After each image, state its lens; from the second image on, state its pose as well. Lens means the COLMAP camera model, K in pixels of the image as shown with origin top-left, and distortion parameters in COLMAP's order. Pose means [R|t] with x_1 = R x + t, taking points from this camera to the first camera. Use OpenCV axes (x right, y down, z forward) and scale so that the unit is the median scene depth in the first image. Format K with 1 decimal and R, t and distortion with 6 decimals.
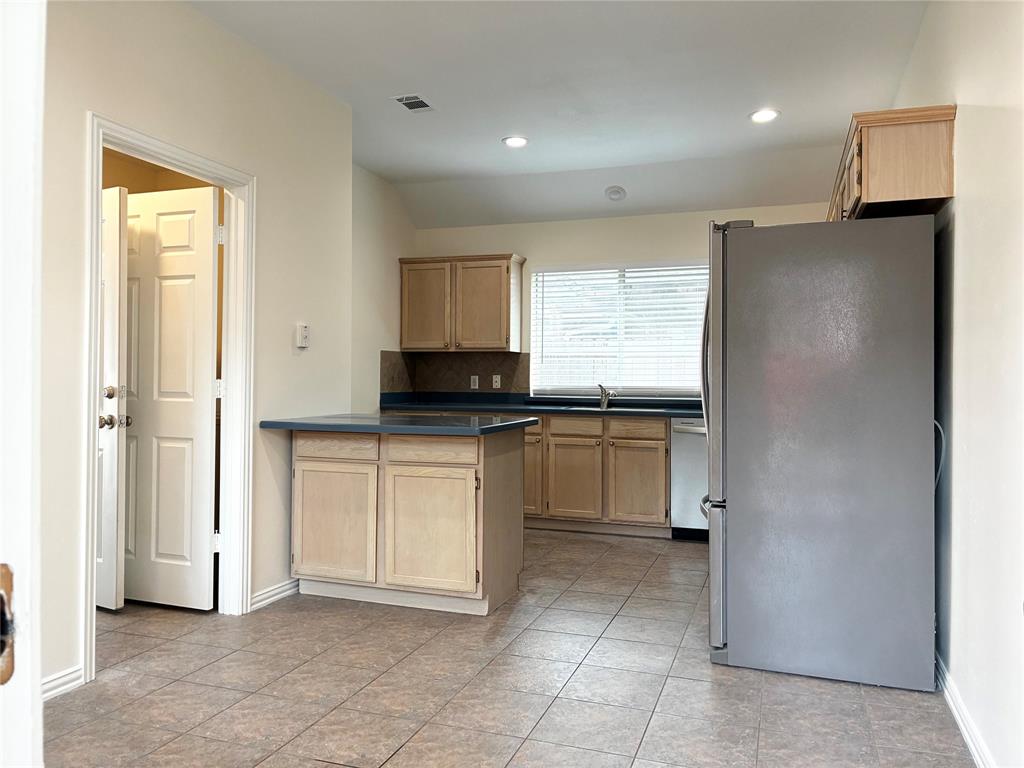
lens RADIAL K [[773.2, 0, 502.5], [0, 773.2, 373.3], [0, 0, 1]] dist [0.049038, -0.070943]
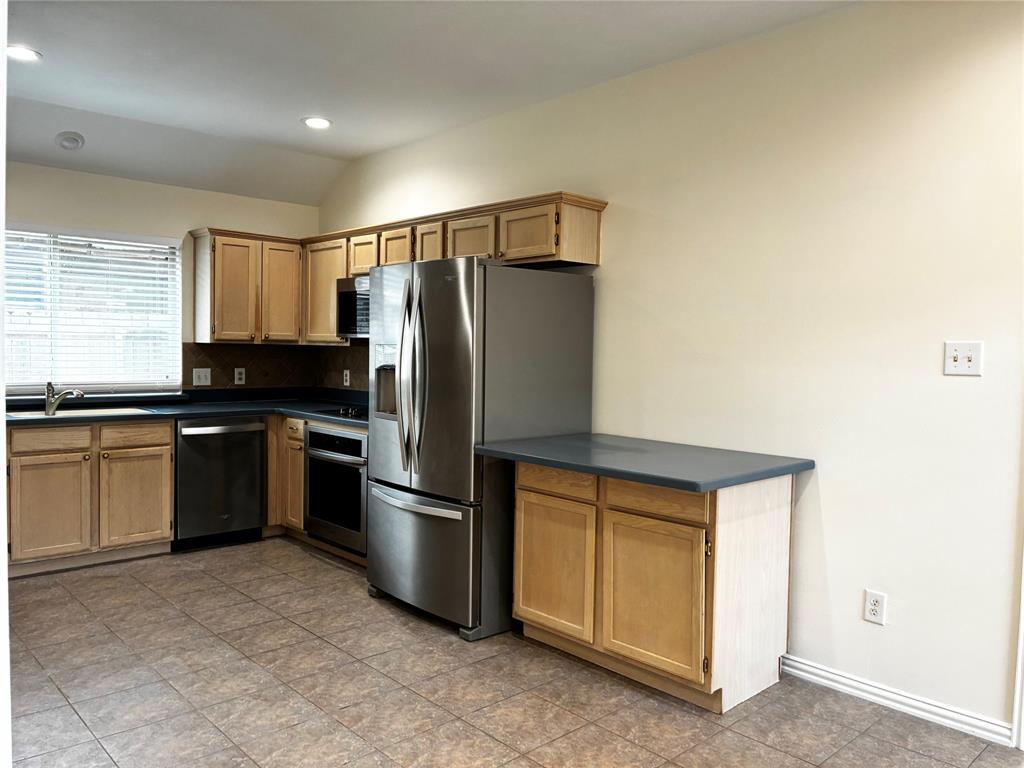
lens RADIAL K [[773.2, 0, 512.3], [0, 773.2, 377.6], [0, 0, 1]] dist [0.049038, -0.070943]
pose [[0.452984, -0.032564, 0.890924, -0.577814], [-0.022563, 0.998594, 0.047971, -0.060274], [-0.891233, -0.041832, 0.451612, 0.354915]]
